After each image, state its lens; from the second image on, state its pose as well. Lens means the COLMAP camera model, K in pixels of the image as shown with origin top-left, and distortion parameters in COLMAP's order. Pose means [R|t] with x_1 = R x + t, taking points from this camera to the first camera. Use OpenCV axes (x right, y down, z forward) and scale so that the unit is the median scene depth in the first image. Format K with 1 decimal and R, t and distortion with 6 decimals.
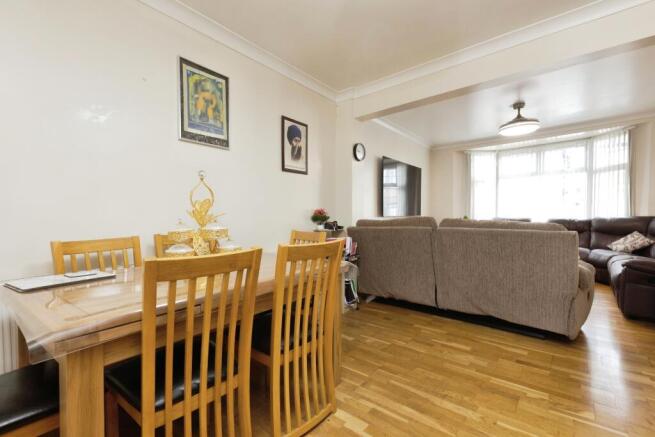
lens RADIAL K [[297.5, 0, 317.7], [0, 297.5, 221.9], [0, 0, 1]] dist [0.001497, 0.000260]
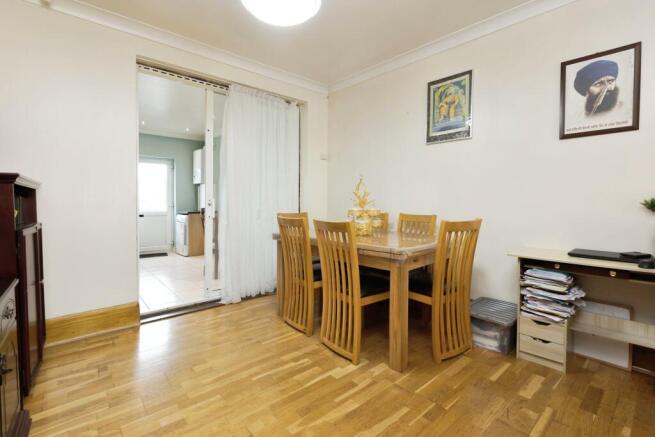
lens RADIAL K [[305.3, 0, 340.2], [0, 305.3, 198.5], [0, 0, 1]] dist [-0.000090, -0.000356]
pose [[-0.126733, -0.005612, -0.991921, 0.868842], [-0.024297, 0.999702, -0.002551, -0.018415], [0.991639, 0.023777, -0.126831, 0.728280]]
